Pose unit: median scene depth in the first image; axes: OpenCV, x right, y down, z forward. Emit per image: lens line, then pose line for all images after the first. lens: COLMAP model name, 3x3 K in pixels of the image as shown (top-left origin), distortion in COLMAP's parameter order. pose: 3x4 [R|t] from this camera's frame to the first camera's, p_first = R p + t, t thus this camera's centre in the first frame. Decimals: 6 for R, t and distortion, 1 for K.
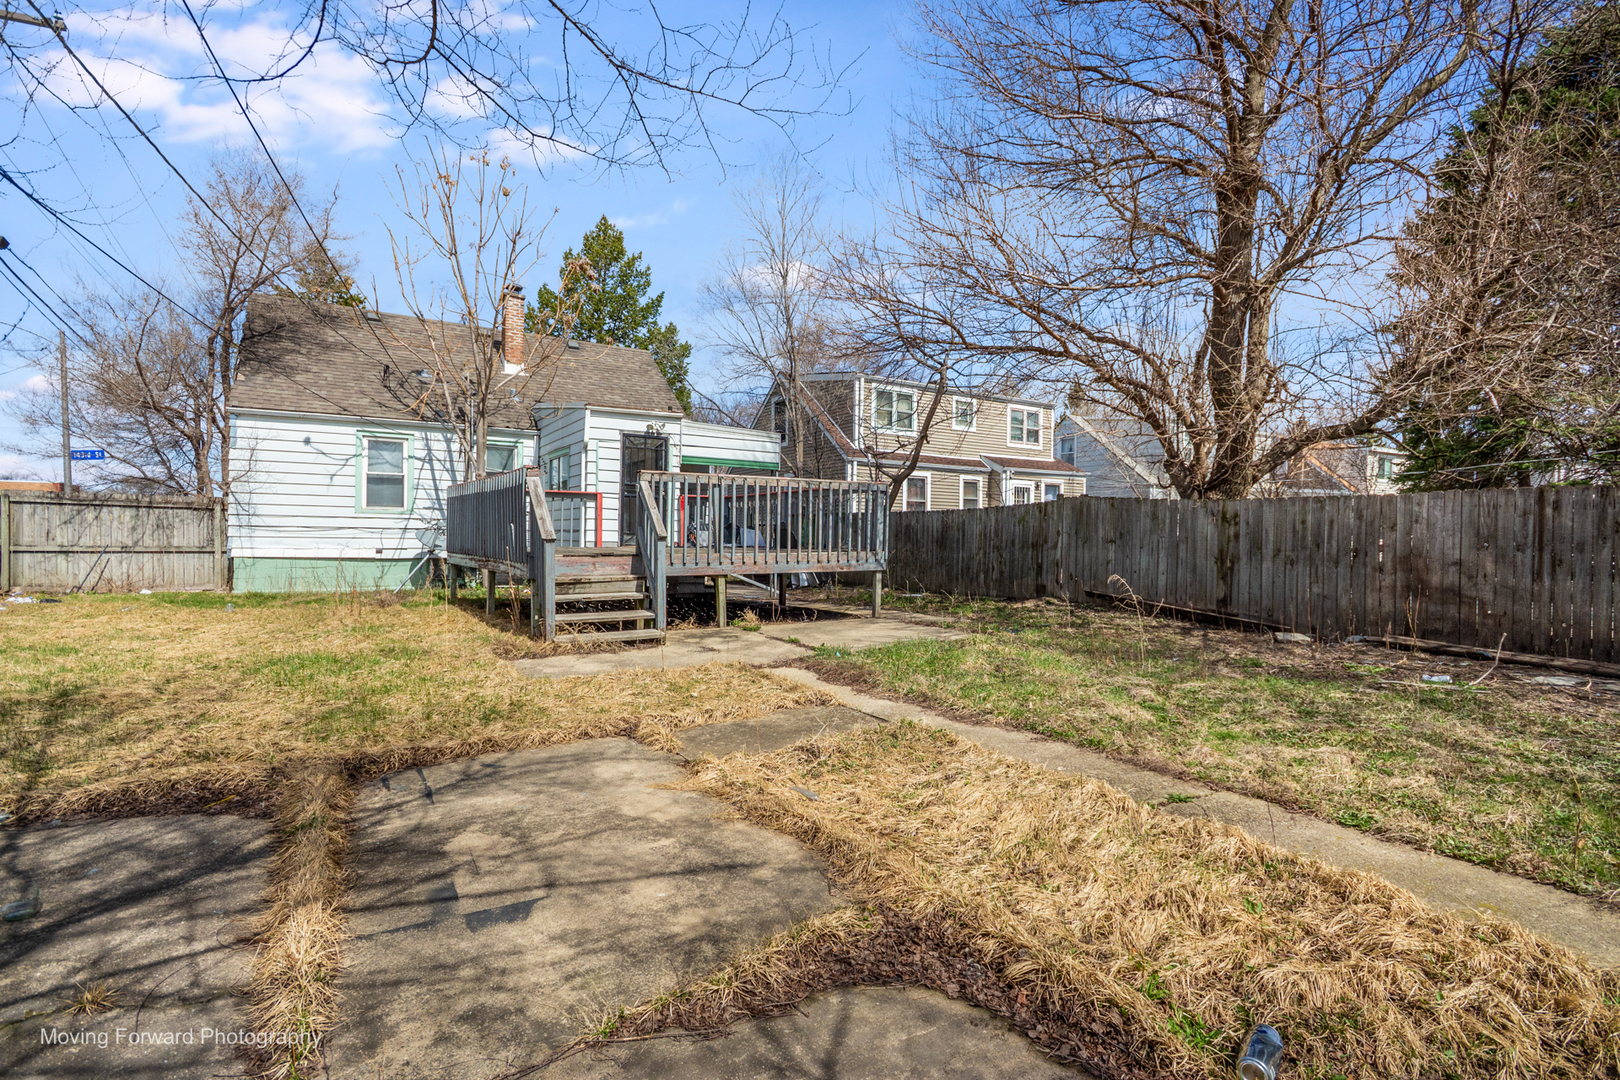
lens RADIAL K [[744.4, 0, 807.5], [0, 744.4, 538.7], [0, 0, 1]] dist [-0.006189, -0.000427]
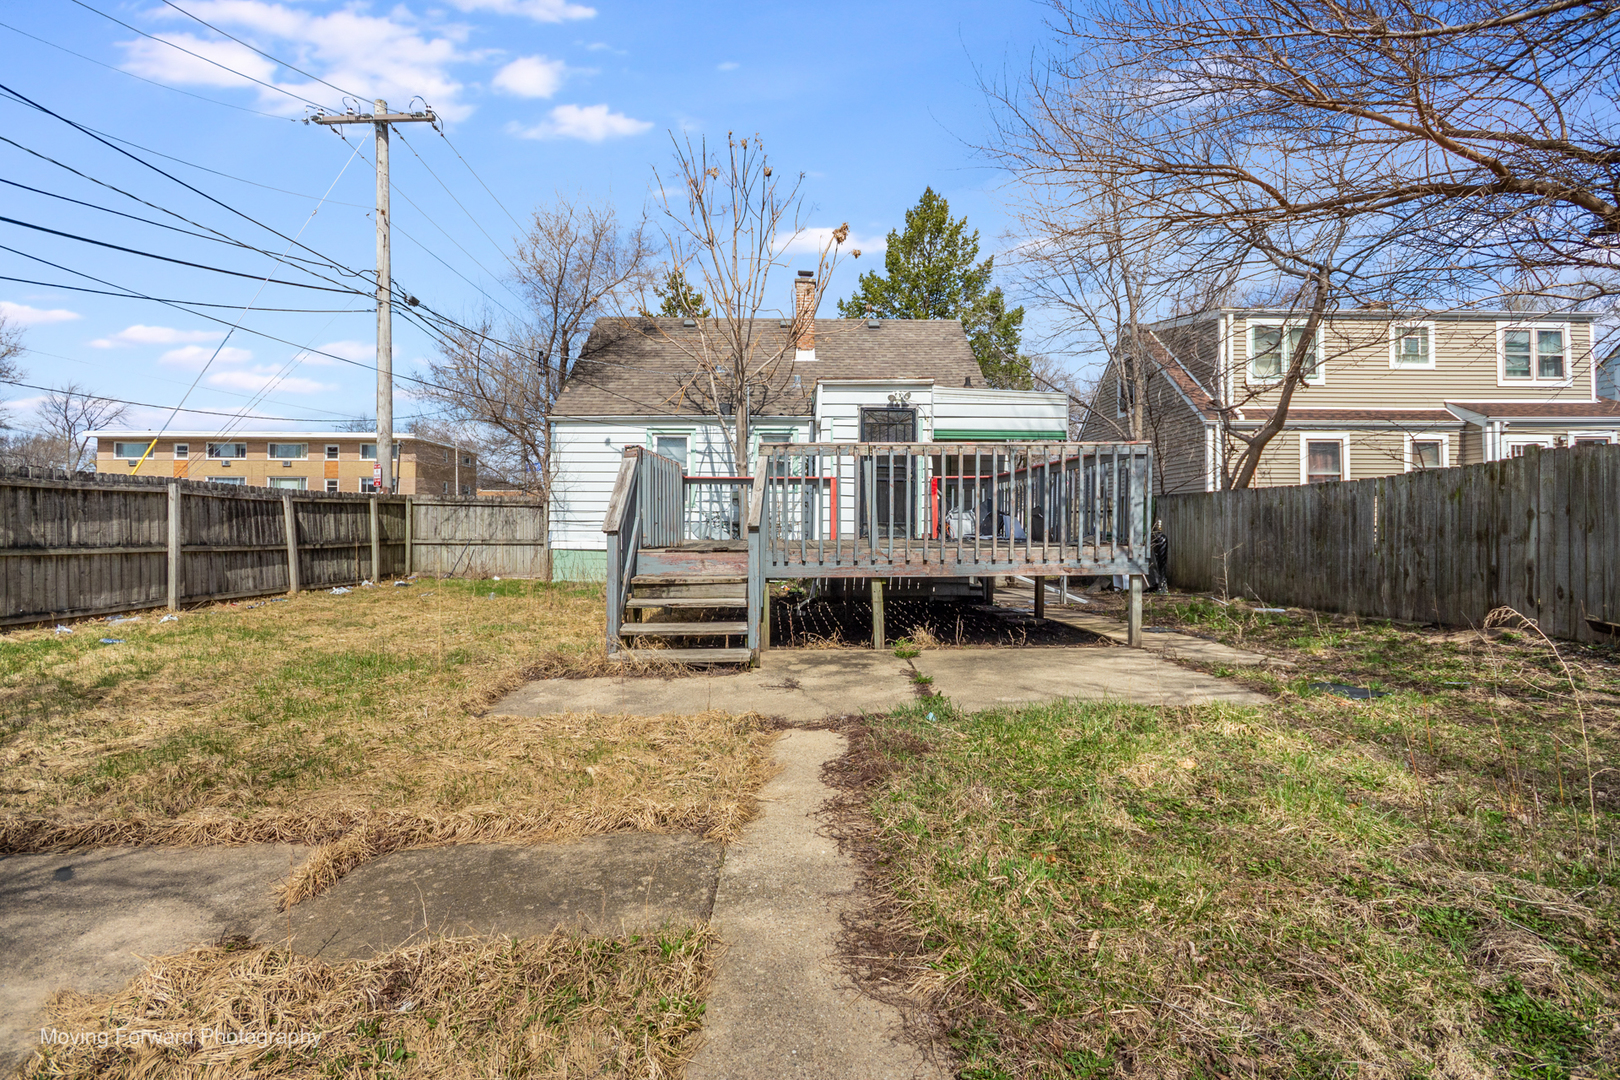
lens RADIAL K [[744.4, 0, 836.4], [0, 744.4, 502.7], [0, 0, 1]] dist [-0.006189, -0.000427]
pose [[0.862235, -0.026104, -0.505835, 0.155672], [0.007449, 0.999217, -0.038868, 0.001732], [0.506454, 0.029746, 0.861754, 0.232554]]
